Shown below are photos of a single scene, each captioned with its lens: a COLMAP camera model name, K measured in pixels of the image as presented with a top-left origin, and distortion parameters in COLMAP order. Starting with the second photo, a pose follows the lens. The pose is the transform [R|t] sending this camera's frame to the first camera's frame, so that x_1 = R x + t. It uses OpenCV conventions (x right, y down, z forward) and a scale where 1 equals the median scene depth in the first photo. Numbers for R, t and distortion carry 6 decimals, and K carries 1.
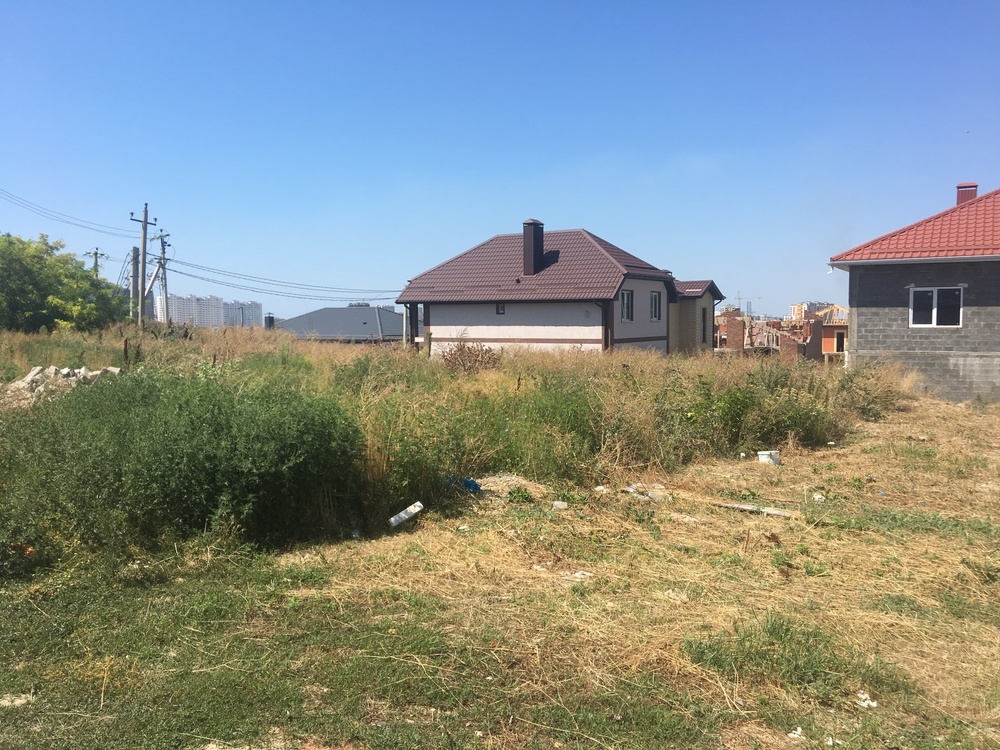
lens RADIAL K [[831.5, 0, 500.0], [0, 831.5, 375.0], [0, 0, 1]] dist [0.096582, -0.150472]
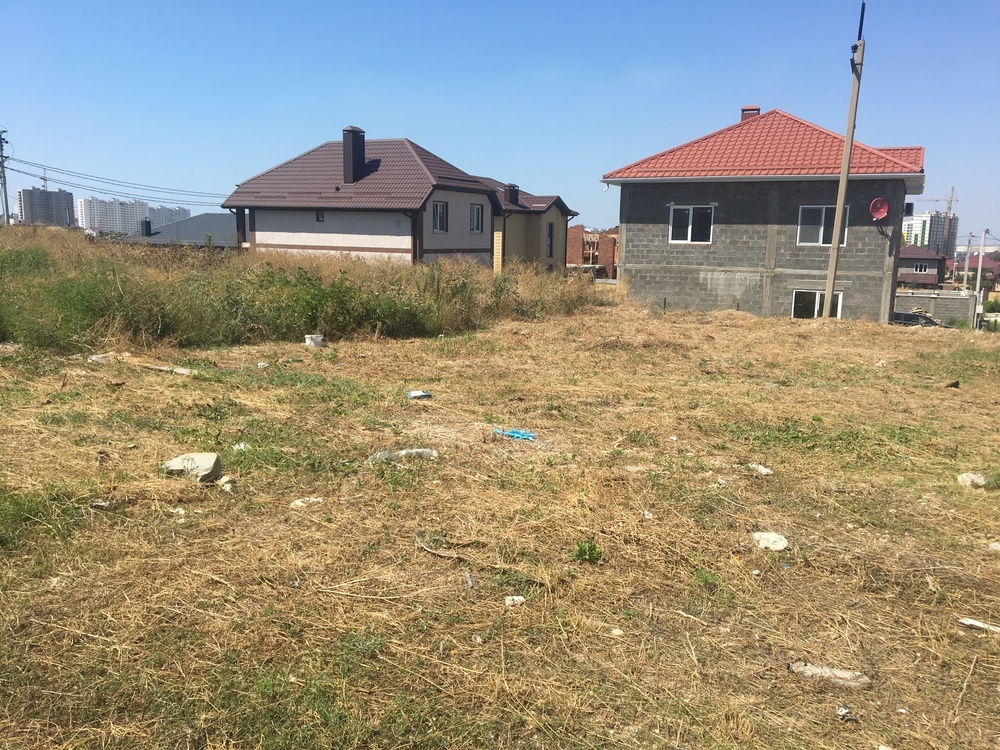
lens RADIAL K [[843.9, 0, 500.0], [0, 843.9, 375.0], [0, 0, 1]] dist [0.094257, -0.146481]
pose [[0.997424, 0.013329, 0.070487, 0.197626], [-0.020129, 0.995115, 0.096651, 0.010761], [-0.068854, -0.097821, 0.992819, -0.077188]]
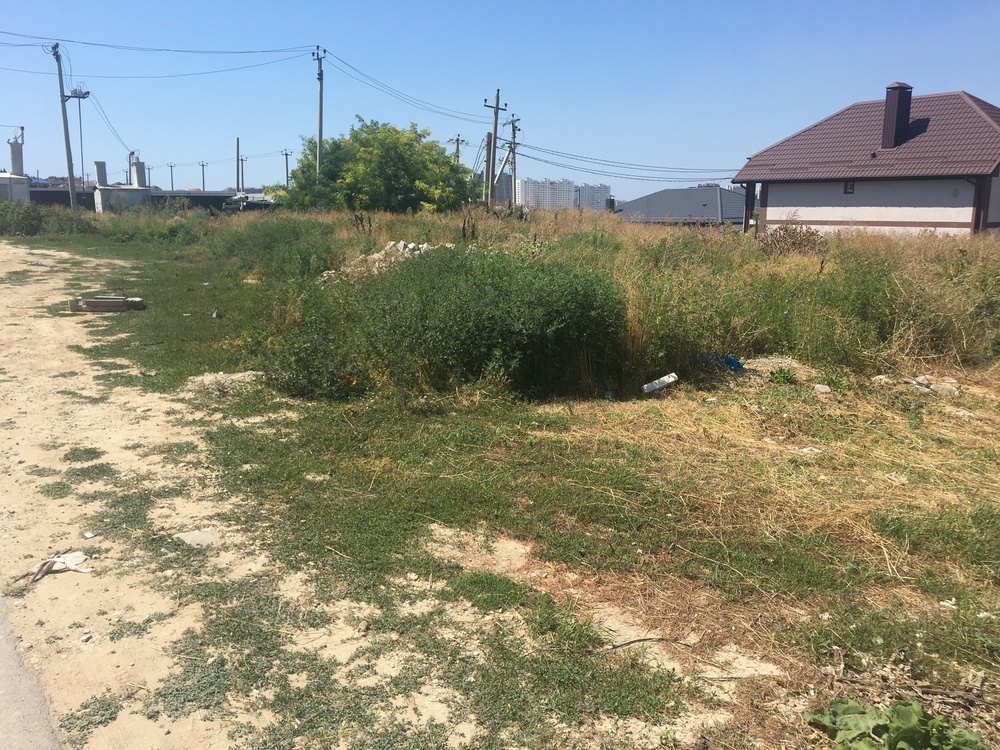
lens RADIAL K [[843.9, 0, 500.0], [0, 843.9, 375.0], [0, 0, 1]] dist [0.094257, -0.146481]
pose [[0.918398, 0.079961, -0.387493, 0.037464], [-0.027577, 0.989920, 0.138914, 0.003940], [0.394695, -0.116893, 0.911346, -0.019951]]
